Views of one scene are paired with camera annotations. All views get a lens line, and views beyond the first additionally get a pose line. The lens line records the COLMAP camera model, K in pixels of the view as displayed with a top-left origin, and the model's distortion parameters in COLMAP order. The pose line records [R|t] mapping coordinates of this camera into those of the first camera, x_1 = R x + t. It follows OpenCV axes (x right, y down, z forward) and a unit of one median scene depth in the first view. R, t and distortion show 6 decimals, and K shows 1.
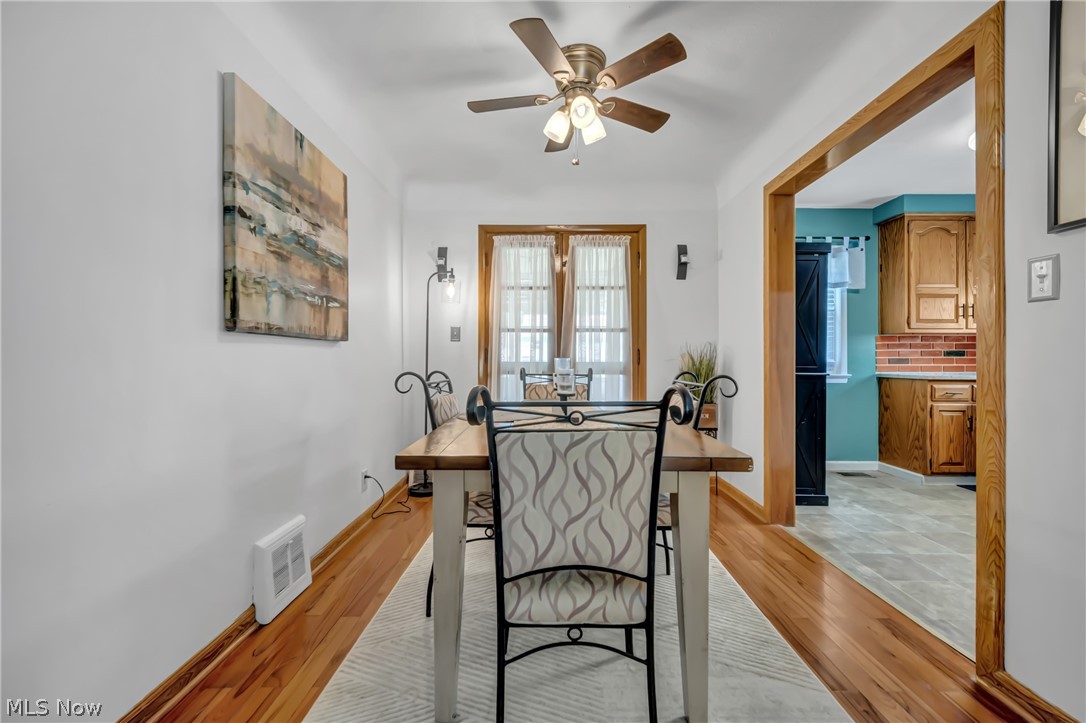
lens RADIAL K [[465.9, 0, 539.7], [0, 465.9, 359.9], [0, 0, 1]] dist [-0.004653, -0.000329]
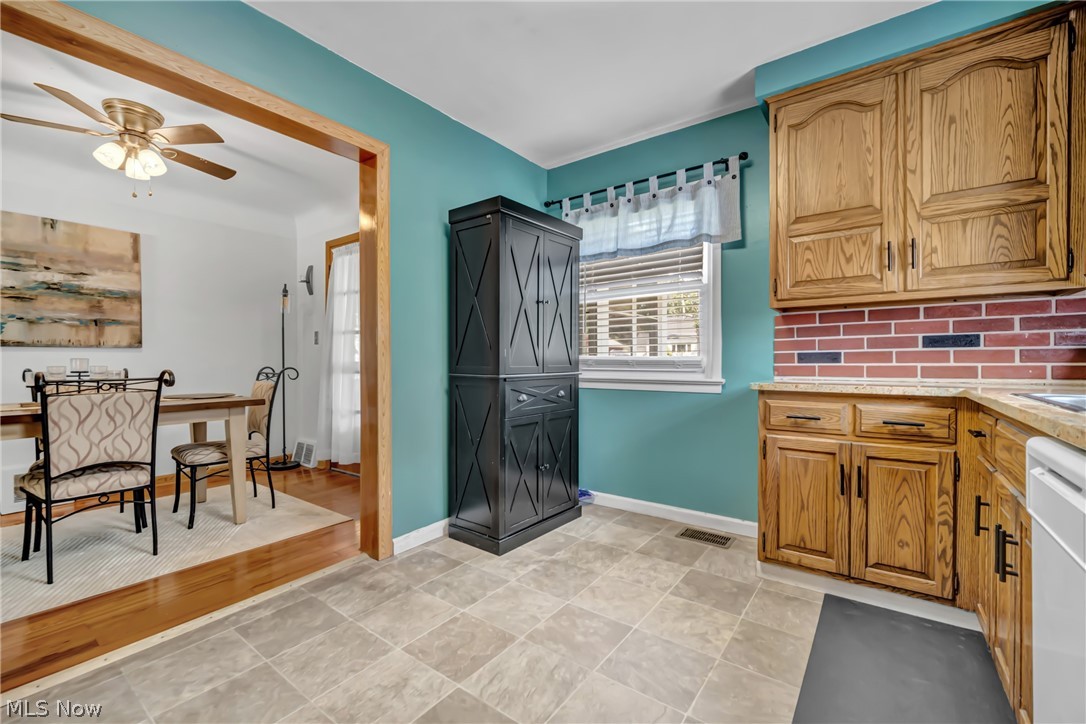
lens RADIAL K [[465.9, 0, 537.7], [0, 465.9, 367.3], [0, 0, 1]] dist [-0.004653, -0.000329]
pose [[0.797597, 0.003271, -0.603182, 0.963516], [0.006394, 0.999883, 0.013877, 0.005153], [0.603157, -0.014926, 0.797482, 0.392281]]
